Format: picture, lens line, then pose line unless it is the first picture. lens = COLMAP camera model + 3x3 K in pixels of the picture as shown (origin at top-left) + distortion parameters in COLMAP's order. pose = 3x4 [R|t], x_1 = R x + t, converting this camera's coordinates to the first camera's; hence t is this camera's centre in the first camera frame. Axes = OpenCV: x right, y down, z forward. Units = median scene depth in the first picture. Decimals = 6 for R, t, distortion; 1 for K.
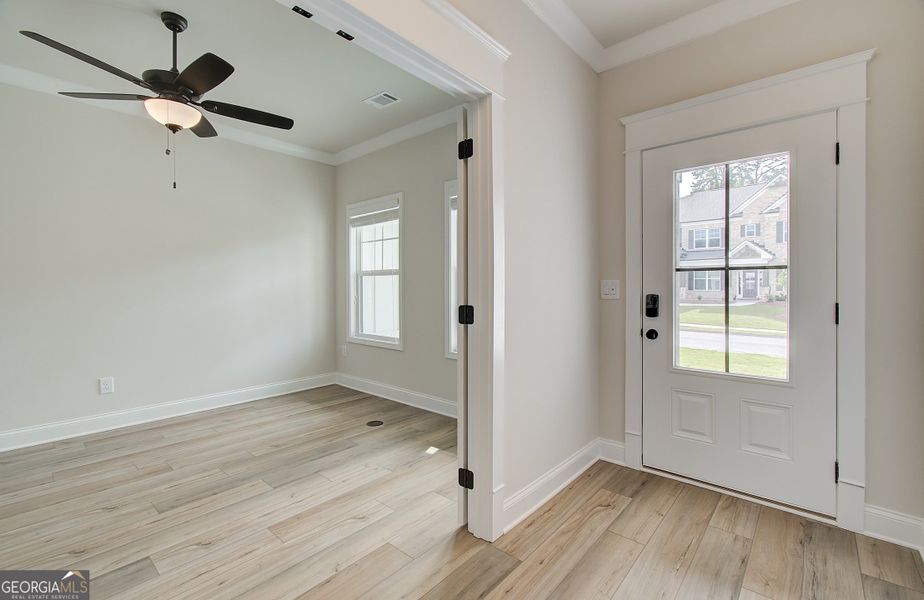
lens RADIAL K [[401.1, 0, 463.1], [0, 401.1, 286.5], [0, 0, 1]] dist [0.000511, 0.000299]
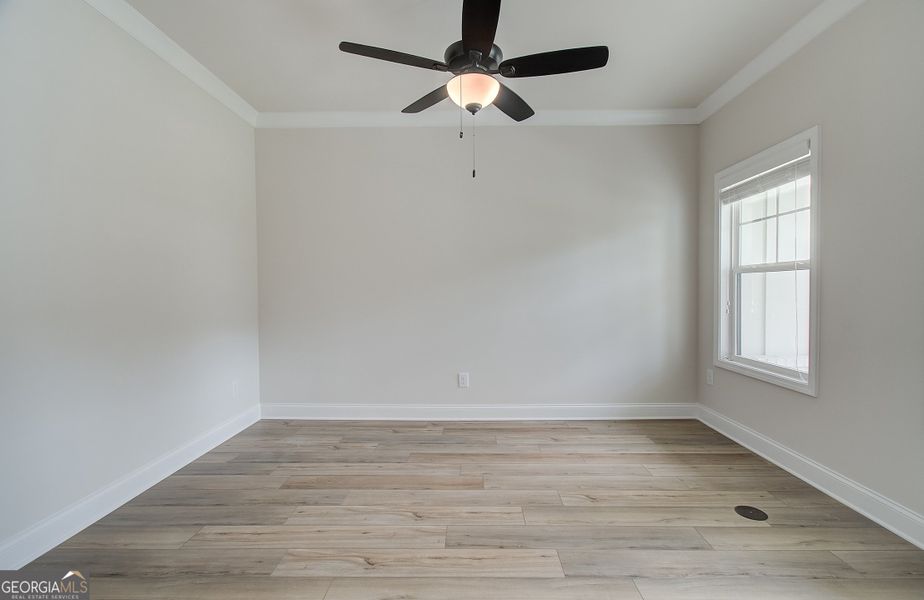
lens RADIAL K [[399.6, 0, 468.0], [0, 399.6, 303.3], [0, 0, 1]] dist [0.000986, -0.000162]
pose [[0.643498, 0.018542, -0.765224, -0.033466], [0.006981, 0.999523, 0.030090, 0.002396], [0.765416, -0.024705, 0.643061, 0.256546]]
